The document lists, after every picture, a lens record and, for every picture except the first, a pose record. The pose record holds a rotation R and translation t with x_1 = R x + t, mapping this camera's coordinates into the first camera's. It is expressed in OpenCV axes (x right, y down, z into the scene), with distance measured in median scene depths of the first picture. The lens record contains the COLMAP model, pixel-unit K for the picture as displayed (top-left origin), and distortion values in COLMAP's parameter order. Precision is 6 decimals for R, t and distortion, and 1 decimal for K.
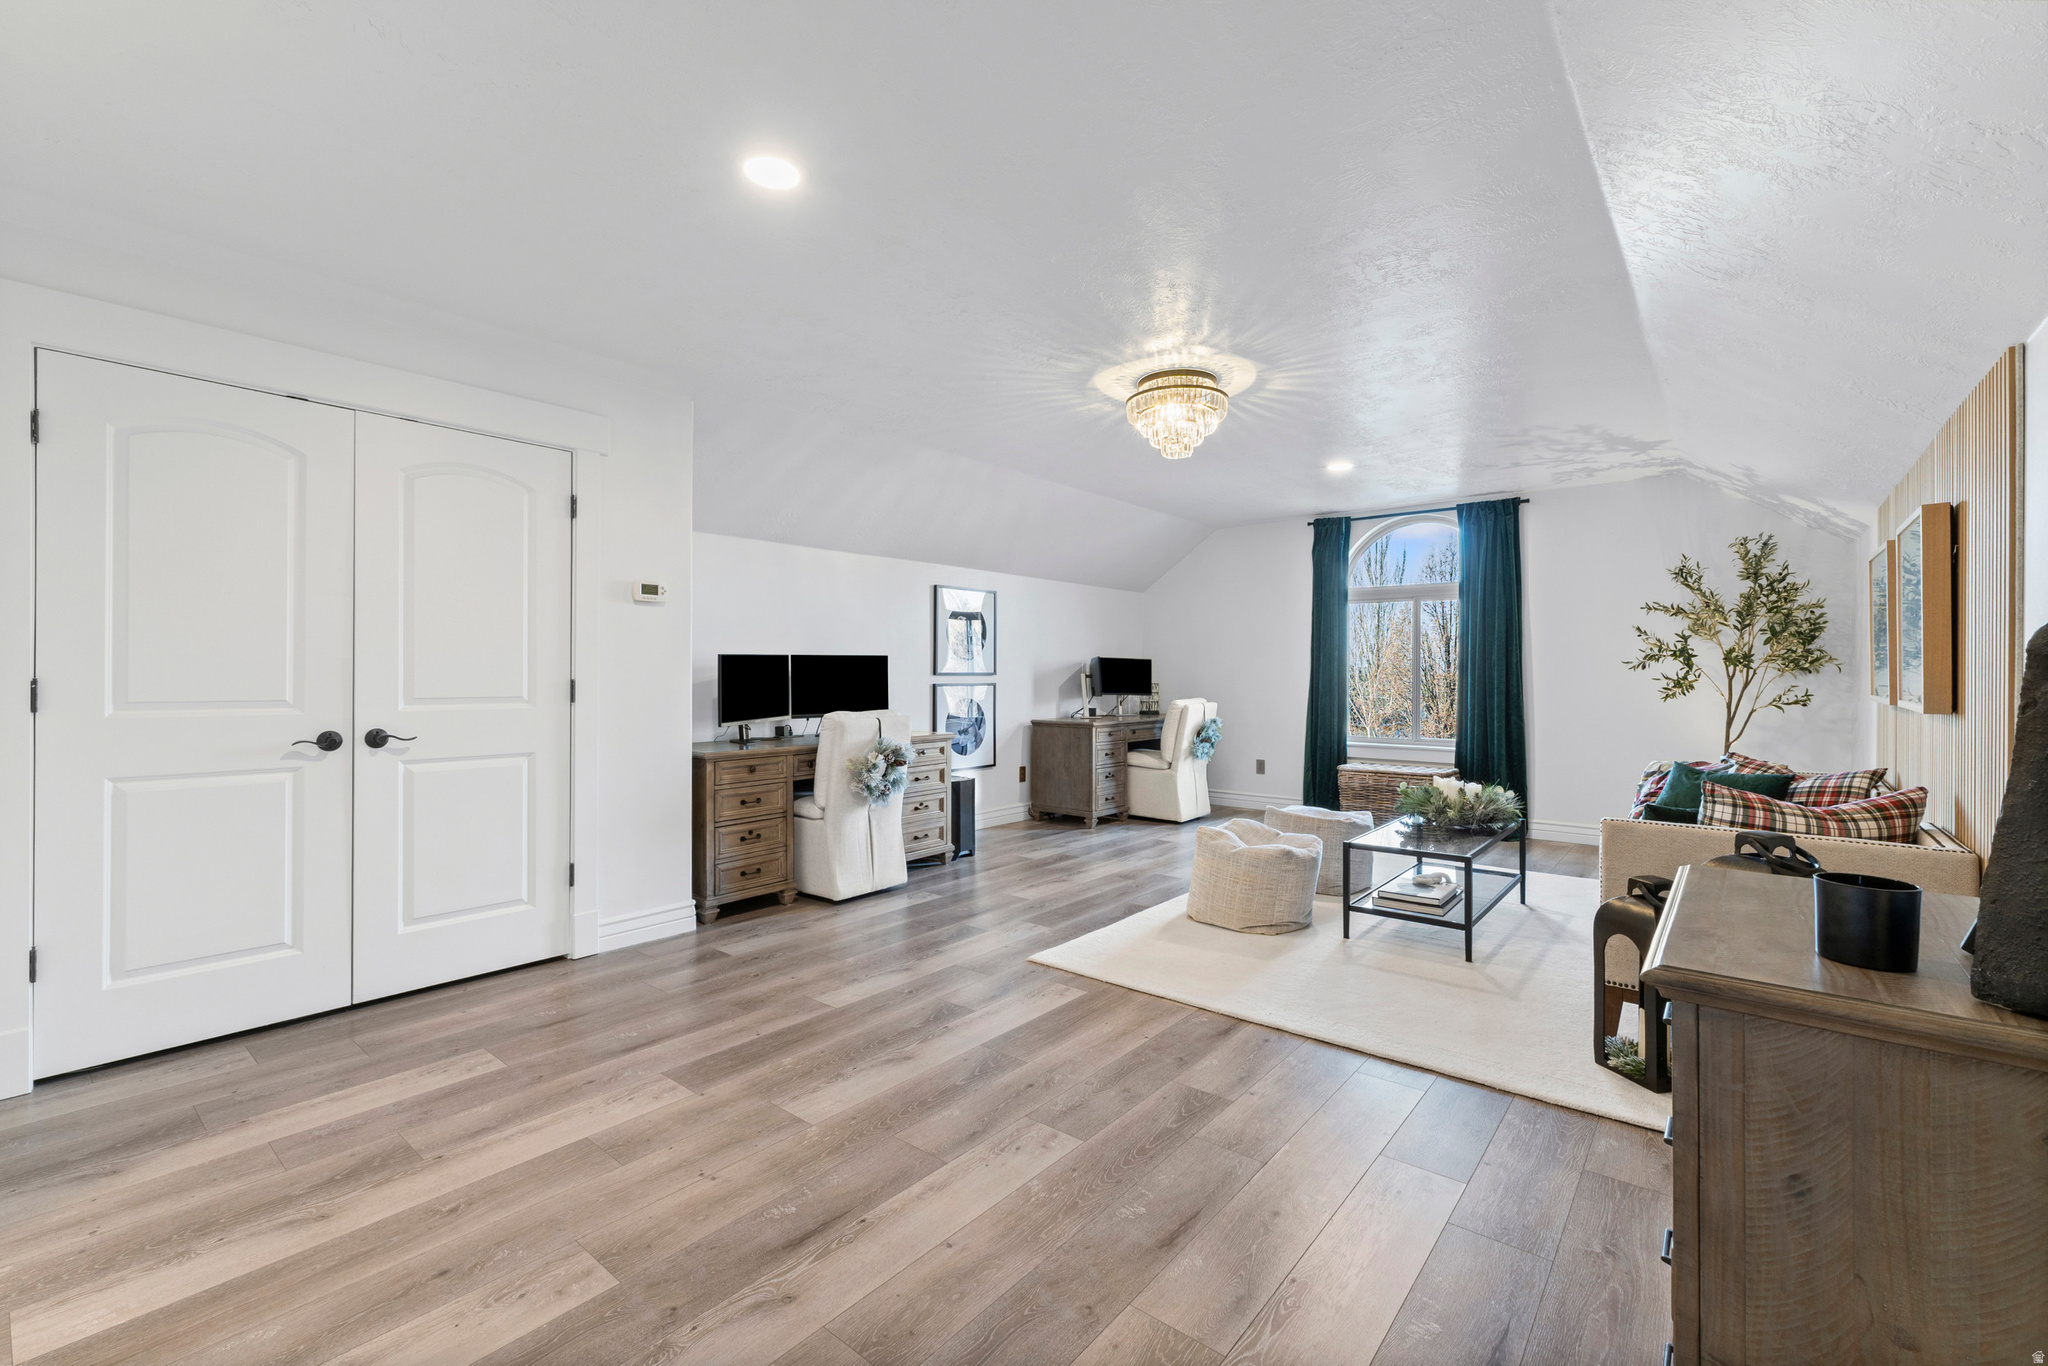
lens RADIAL K [[862.9, 0, 1019.1], [0, 862.9, 679.2], [0, 0, 1]] dist [0.001544, 0.000431]
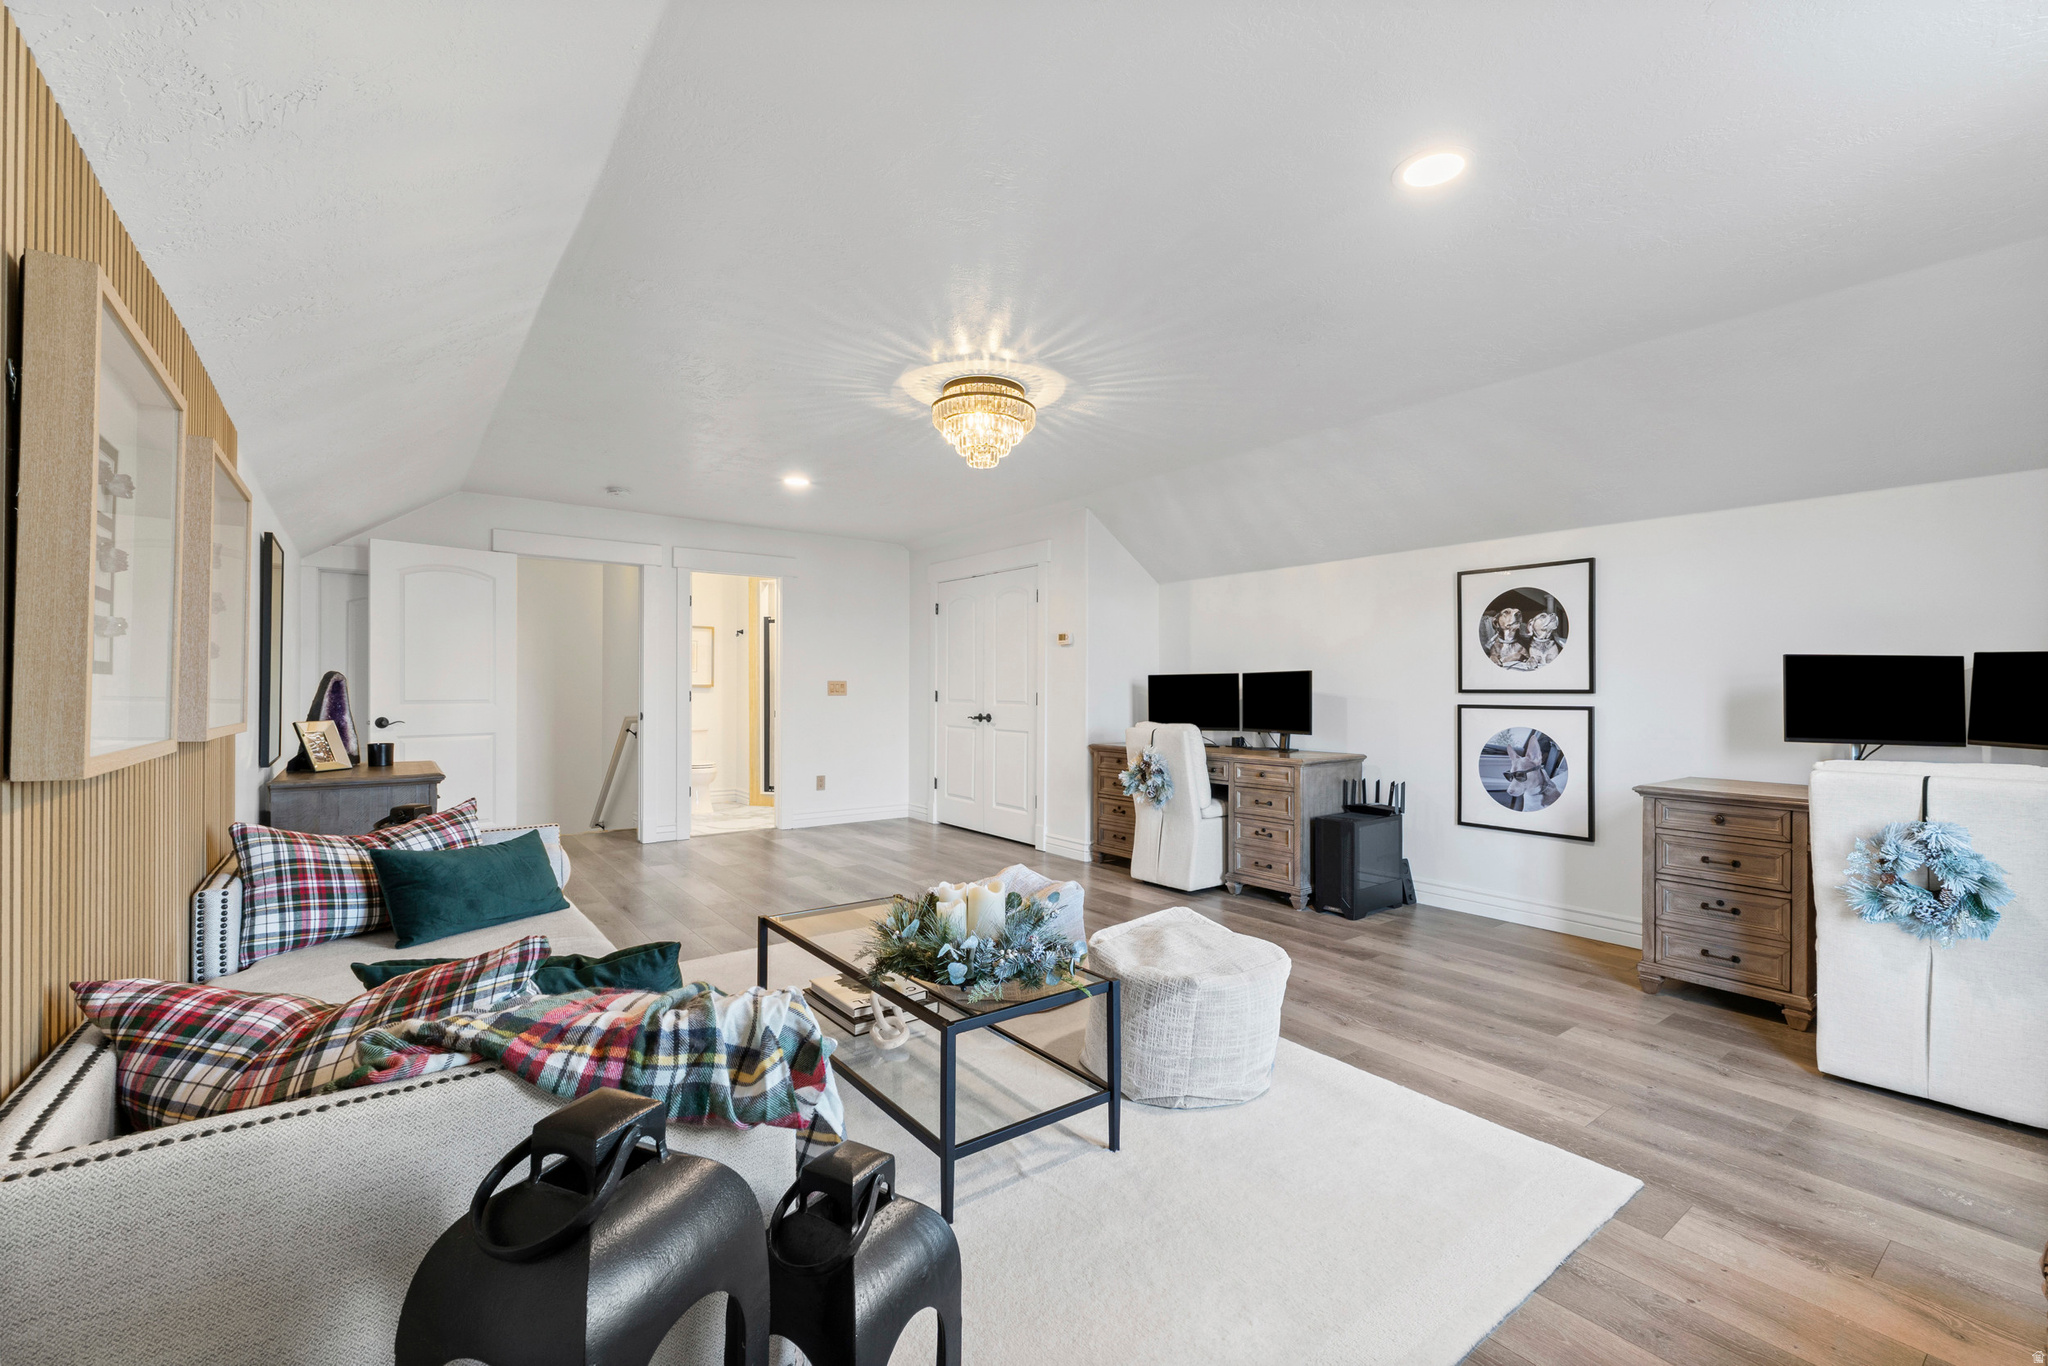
lens RADIAL K [[862.9, 0, 1019.1], [0, 862.9, 679.2], [0, 0, 1]] dist [0.001544, 0.000431]
pose [[-0.223390, -0.018035, -0.974562, 0.837804], [-0.015454, 0.999769, -0.014960, 0.000659], [0.974607, 0.011719, -0.223617, 0.933471]]
